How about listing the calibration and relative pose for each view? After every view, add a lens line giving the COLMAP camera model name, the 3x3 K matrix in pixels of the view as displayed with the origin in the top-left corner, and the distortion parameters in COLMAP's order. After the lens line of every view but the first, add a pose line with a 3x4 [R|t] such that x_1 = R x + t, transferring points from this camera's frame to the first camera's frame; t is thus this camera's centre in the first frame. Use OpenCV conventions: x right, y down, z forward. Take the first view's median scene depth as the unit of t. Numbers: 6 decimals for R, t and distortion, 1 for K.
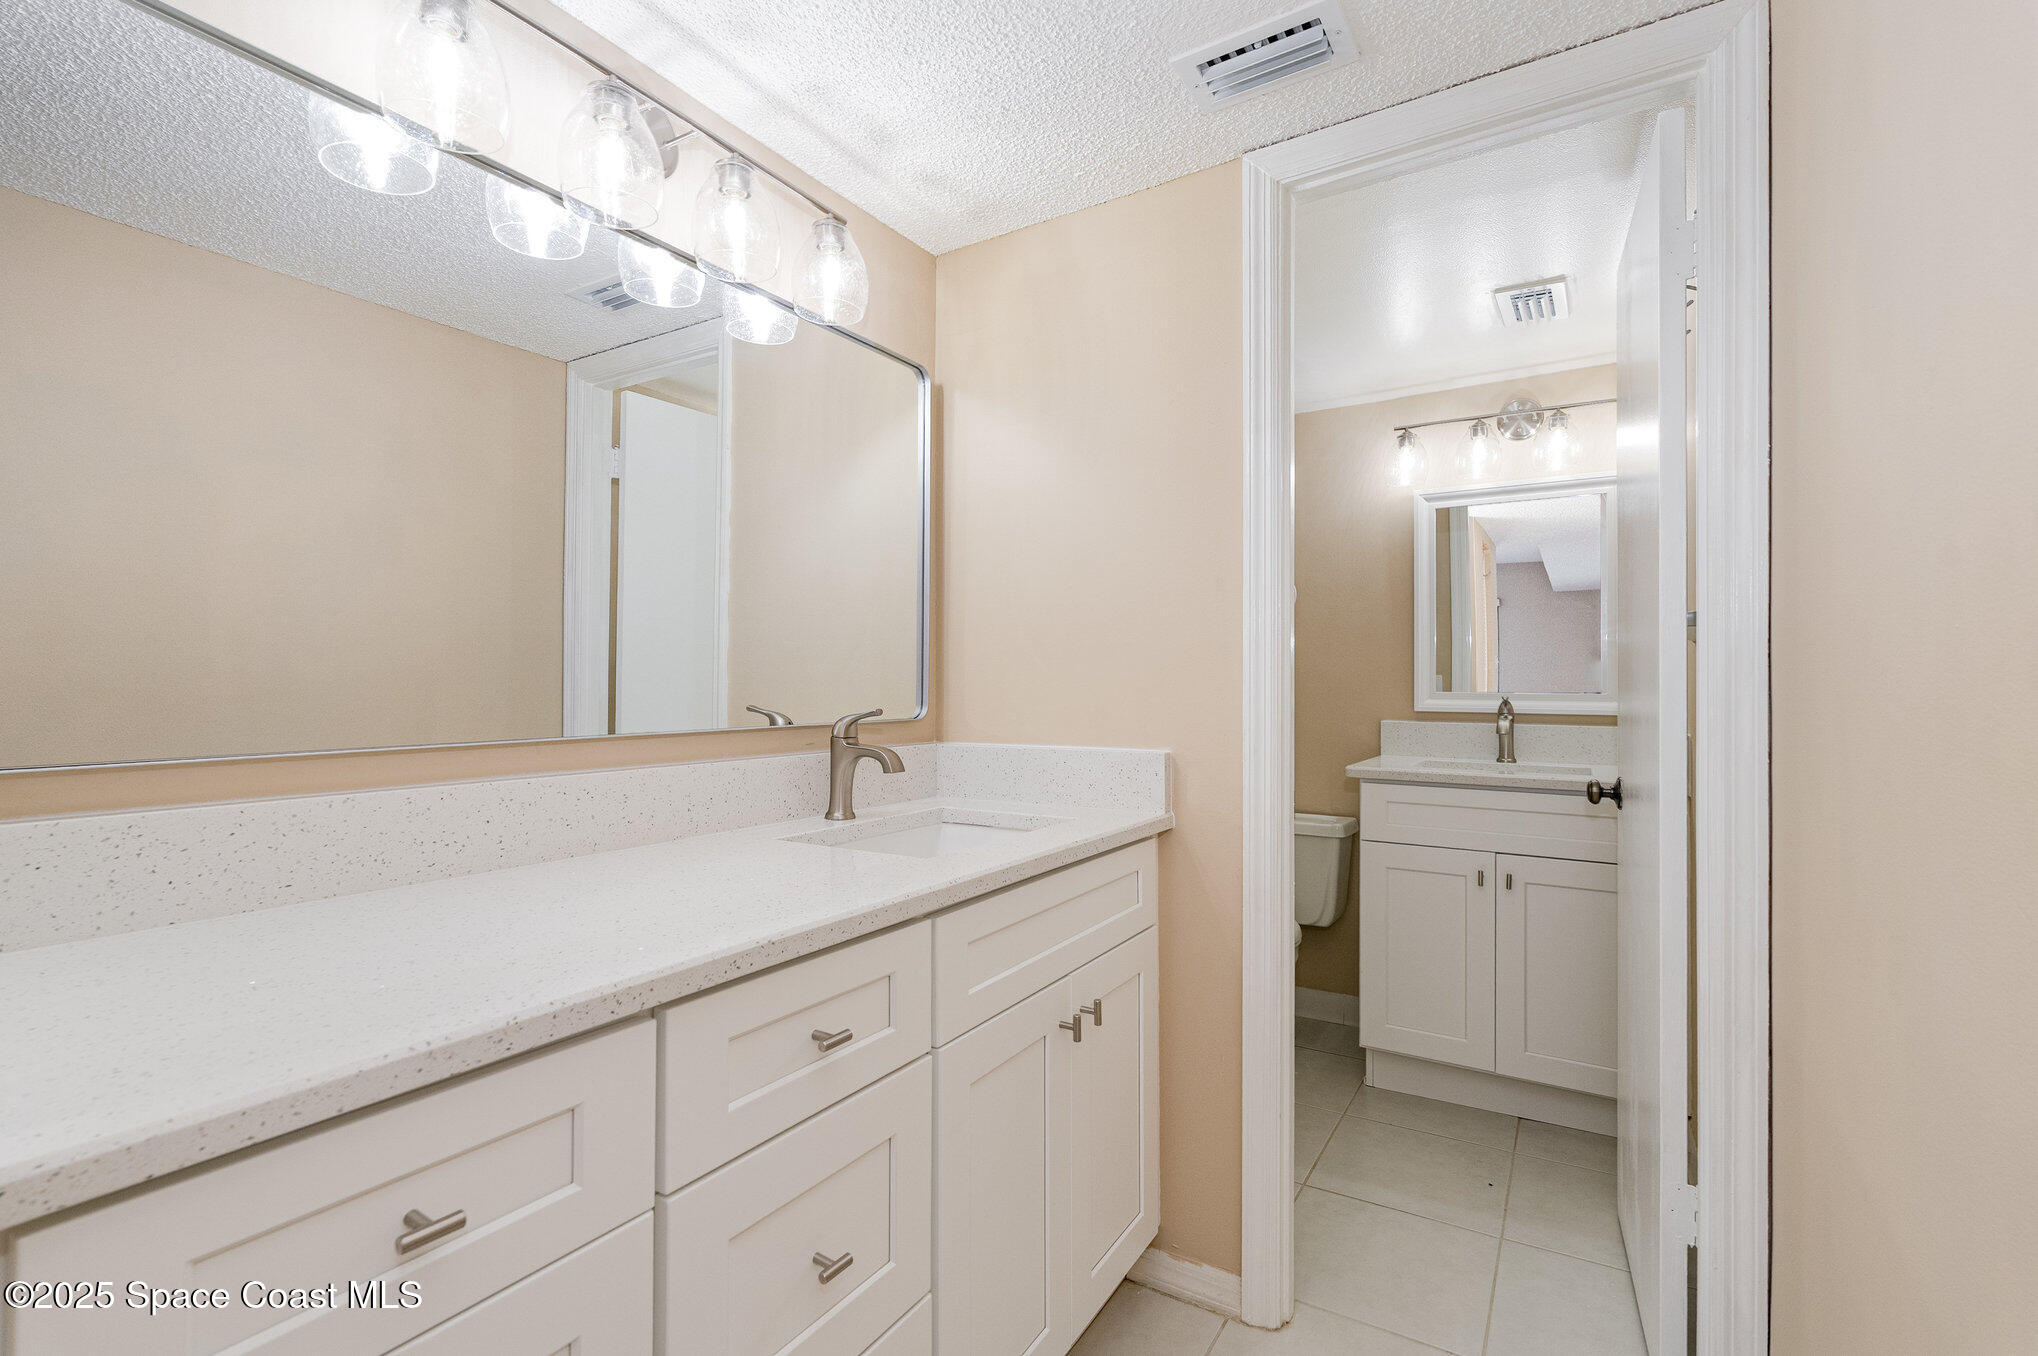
lens RADIAL K [[900.0, 0, 1010.0], [0, 900.0, 678.1], [0, 0, 1]] dist [-0.001941, -0.000248]
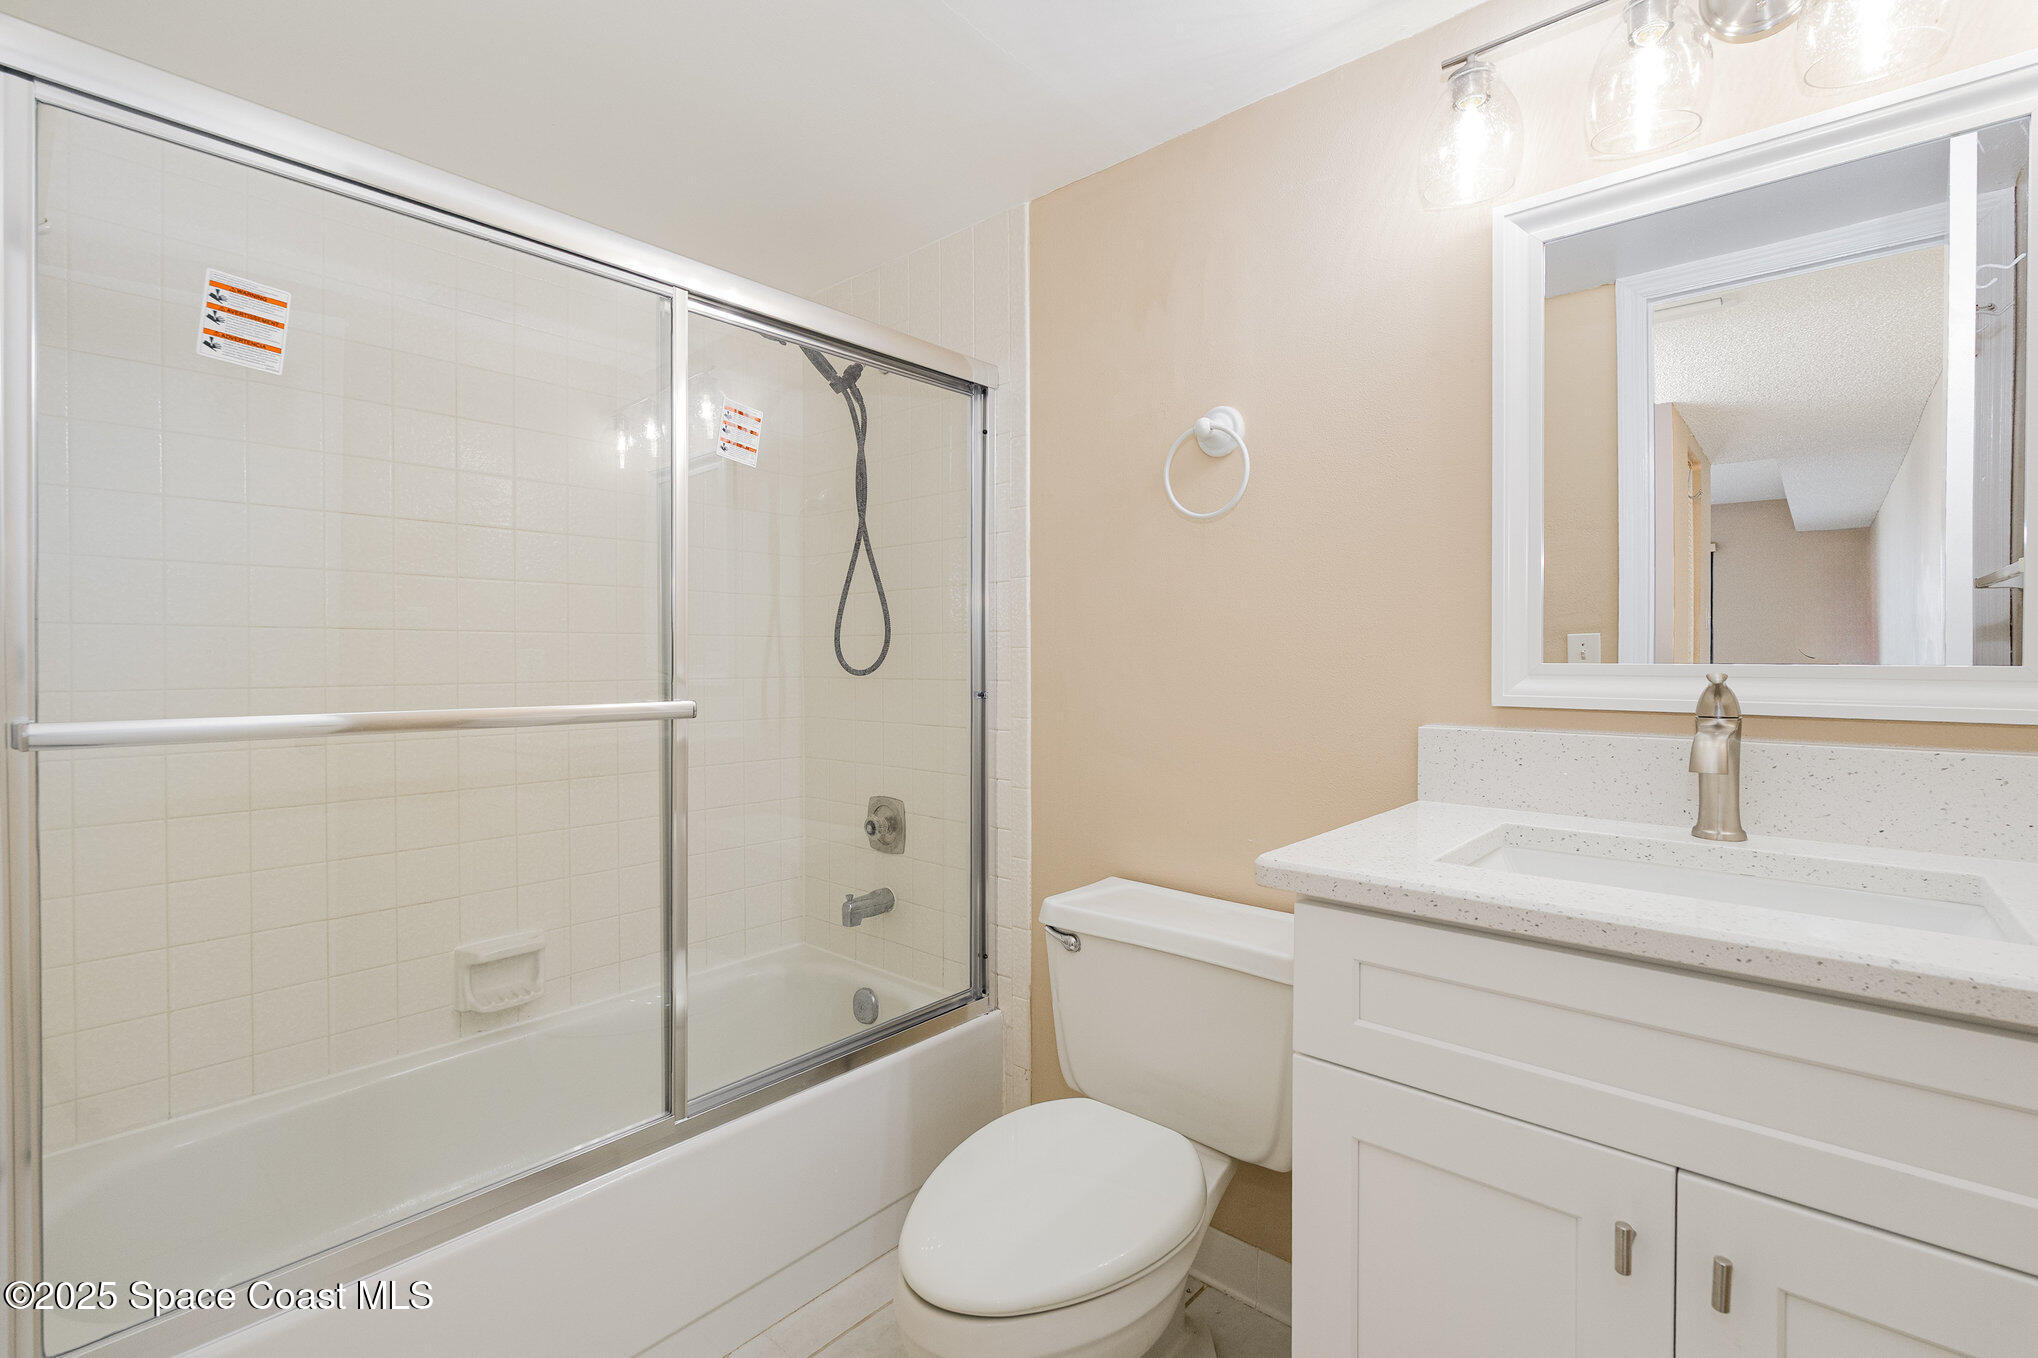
lens RADIAL K [[900.0, 0, 1026.4], [0, 900.0, 664.6], [0, 0, 1]] dist [-0.001941, -0.000248]
pose [[0.987741, 0.002103, -0.156088, 0.302598], [-0.000940, 0.999971, 0.007522, 0.013662], [0.156100, -0.007284, 0.987714, 0.544611]]
